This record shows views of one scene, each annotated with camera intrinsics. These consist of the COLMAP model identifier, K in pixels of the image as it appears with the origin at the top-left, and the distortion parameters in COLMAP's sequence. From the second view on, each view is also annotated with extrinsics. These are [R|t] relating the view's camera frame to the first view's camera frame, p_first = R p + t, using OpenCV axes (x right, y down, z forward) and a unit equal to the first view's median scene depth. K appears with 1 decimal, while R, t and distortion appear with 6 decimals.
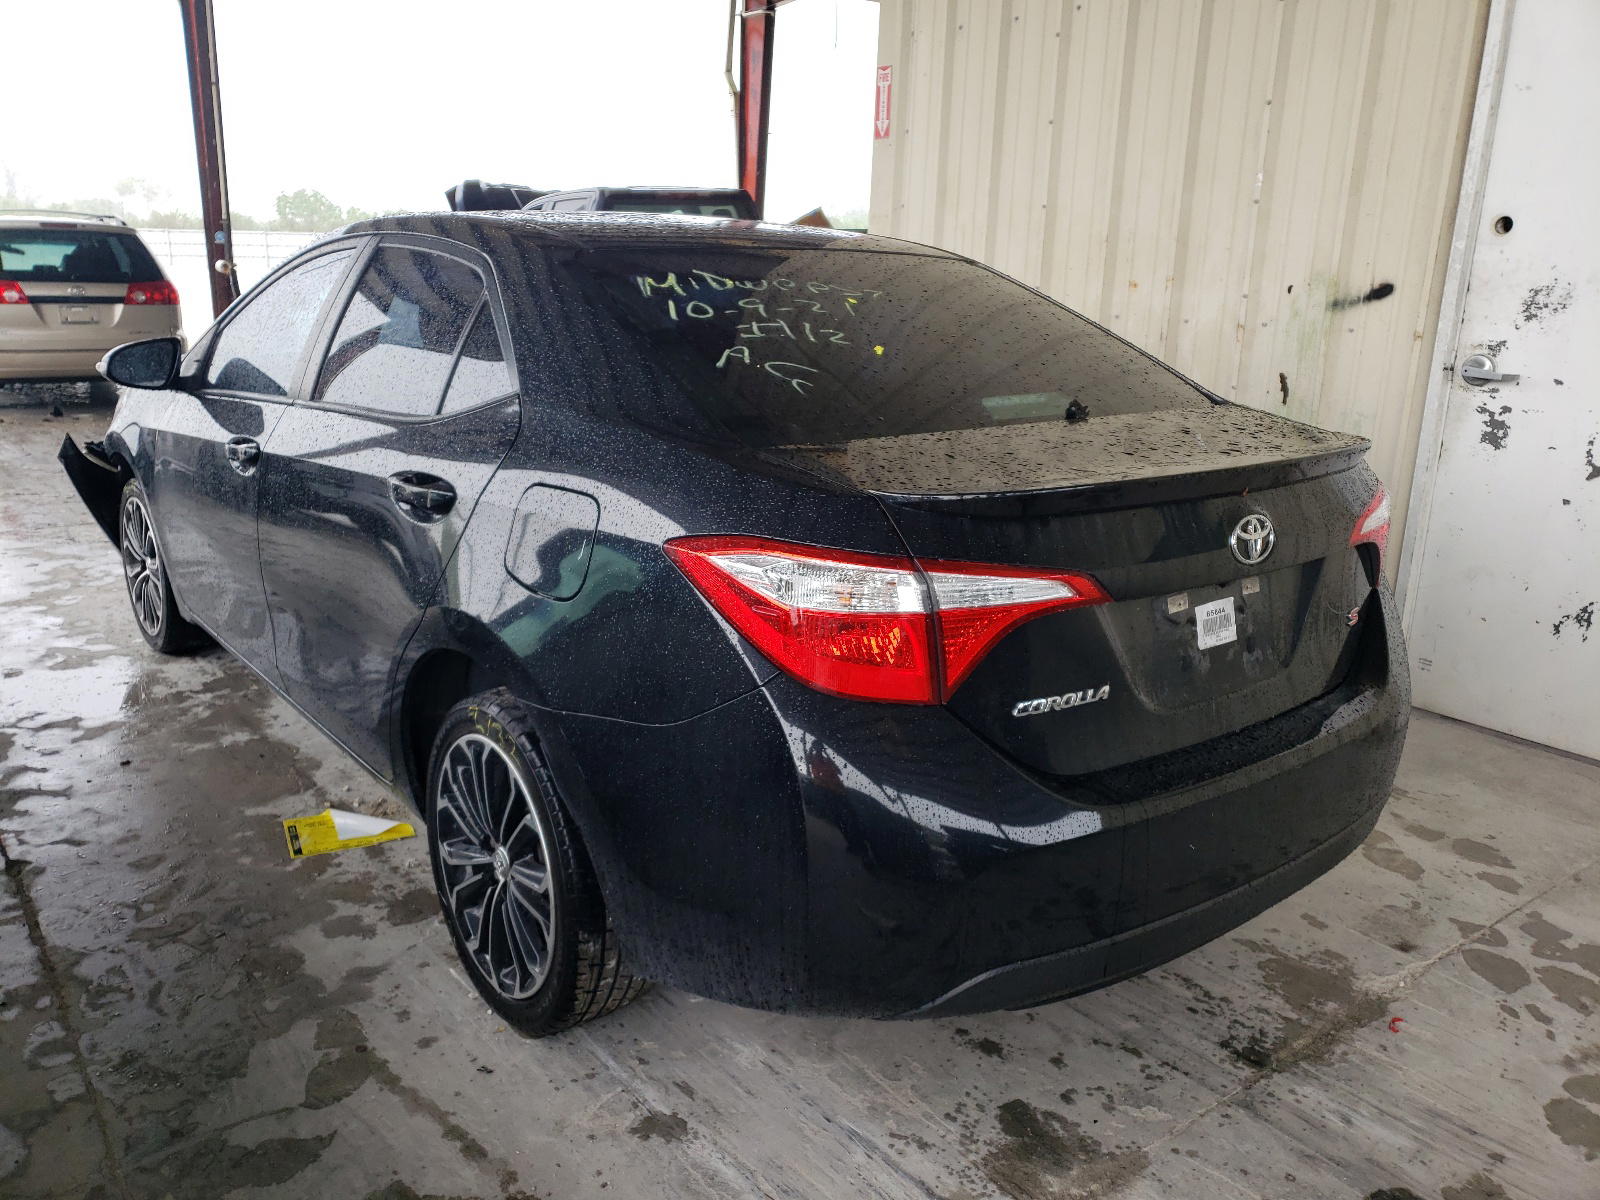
lens RADIAL K [[1237.0, 0, 796.6], [0, 1237.0, 601.1], [0, 0, 1]] dist [0.011878, 0.003176]
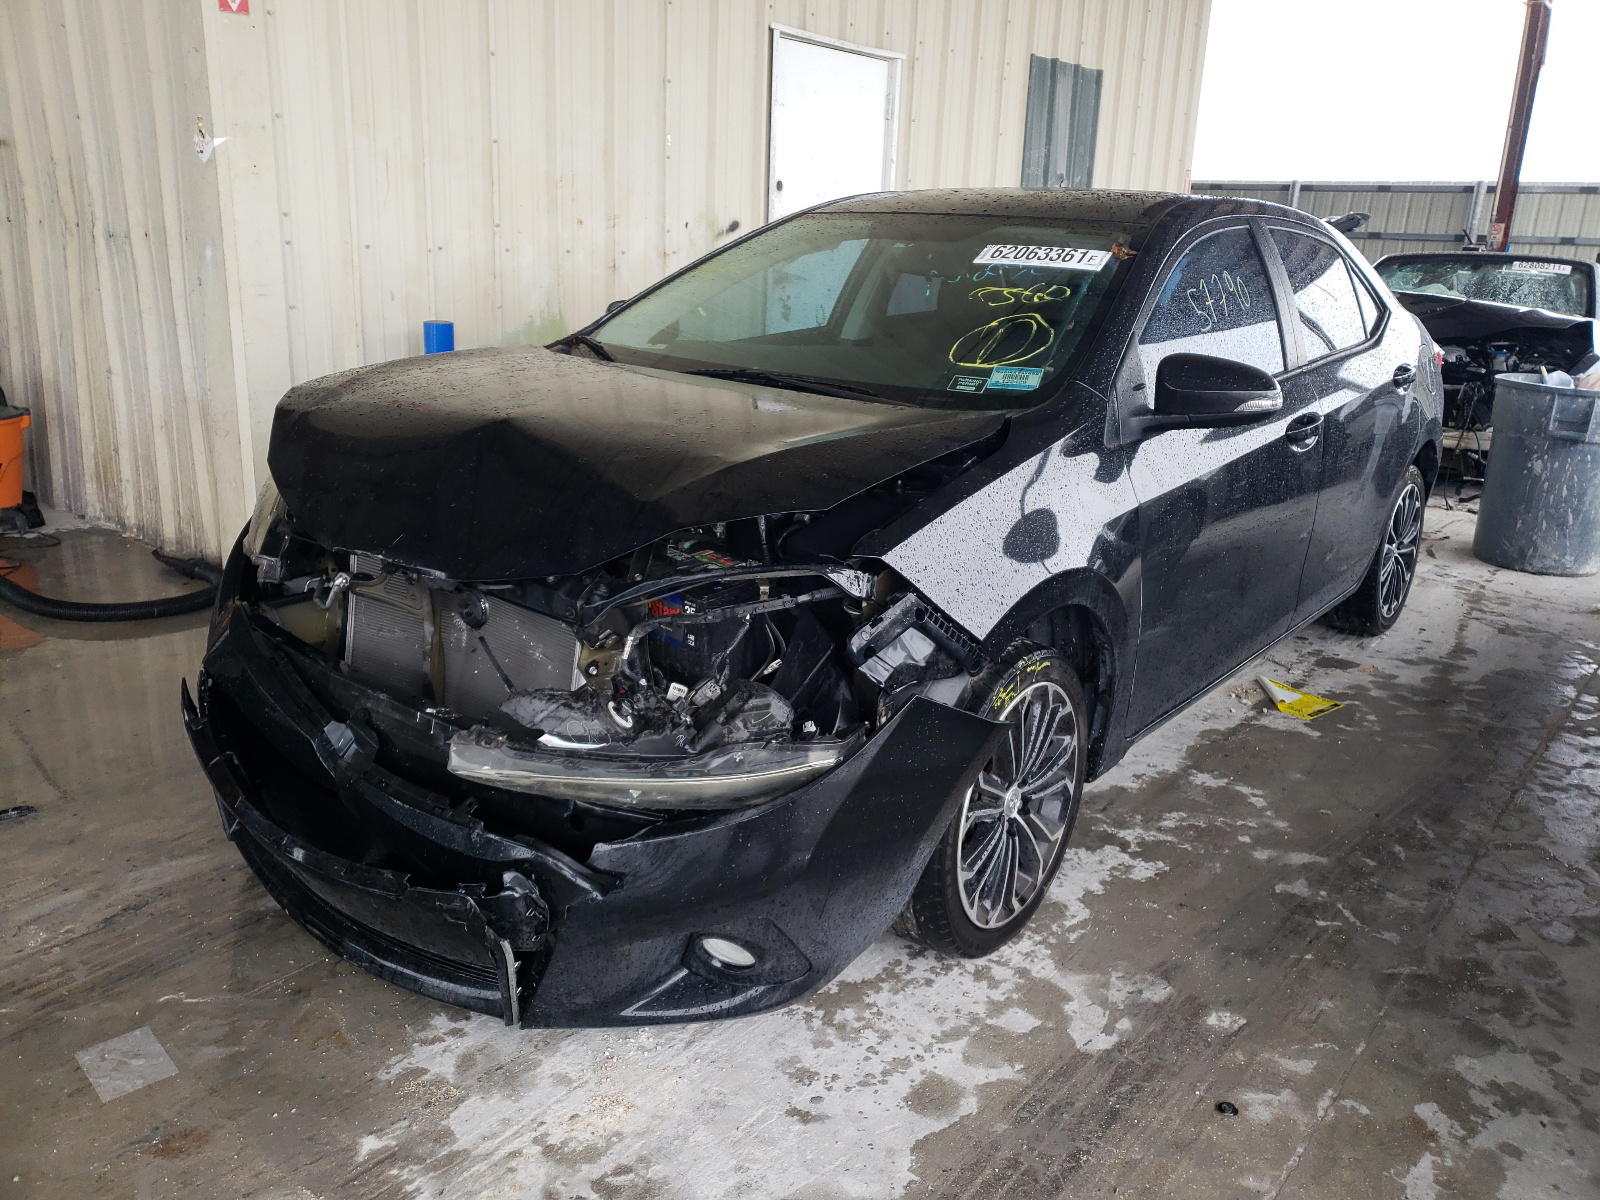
lens RADIAL K [[1237.0, 0, 798.7], [0, 1237.0, 598.8], [0, 0, 1]] dist [0.011878, 0.003176]
pose [[-0.224967, -0.303903, 0.925761, -1.175245], [0.207477, 0.913385, 0.350259, -0.380242], [-0.952021, 0.270870, -0.142428, 1.381052]]
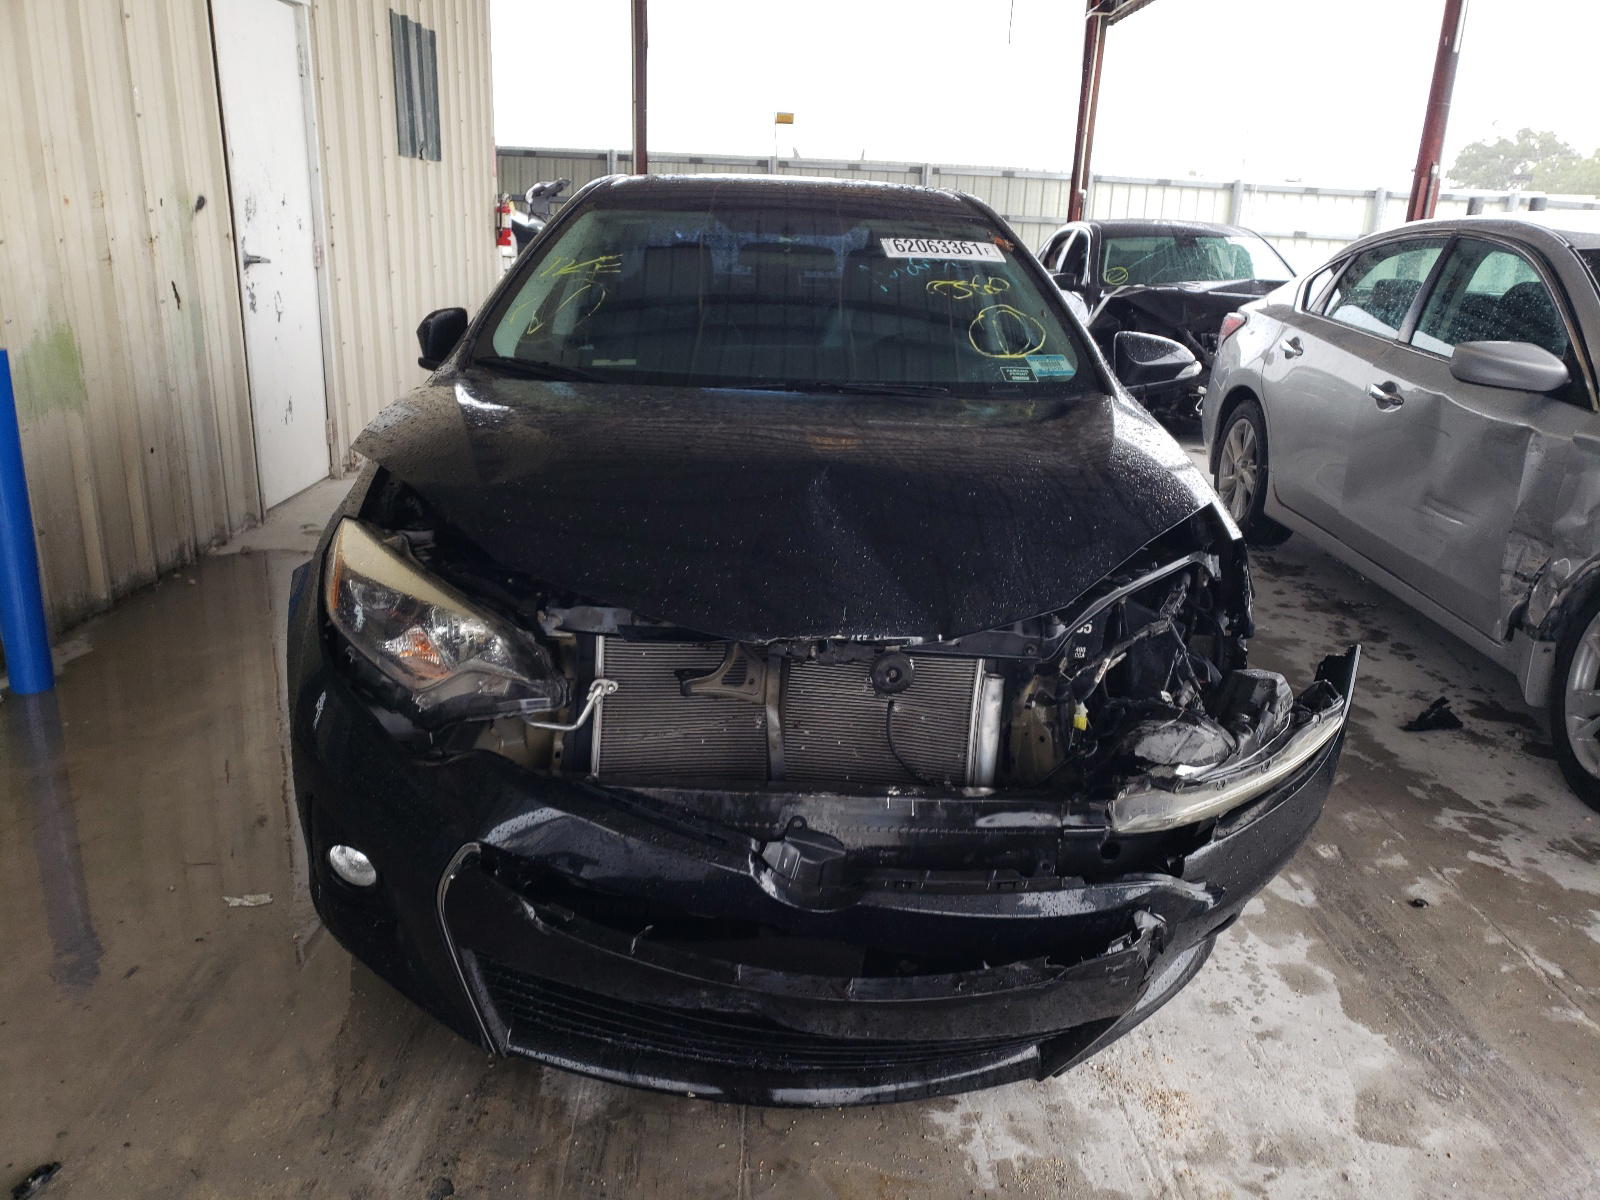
lens RADIAL K [[1228.2, 0, 799.0], [0, 1228.2, 598.0], [0, 0, 1]] dist [0.009171, 0.008679]
pose [[-0.786931, -0.223137, 0.575282, -0.881313], [0.114537, 0.863298, 0.491527, -0.489339], [-0.606317, 0.452689, -0.653798, 1.778152]]
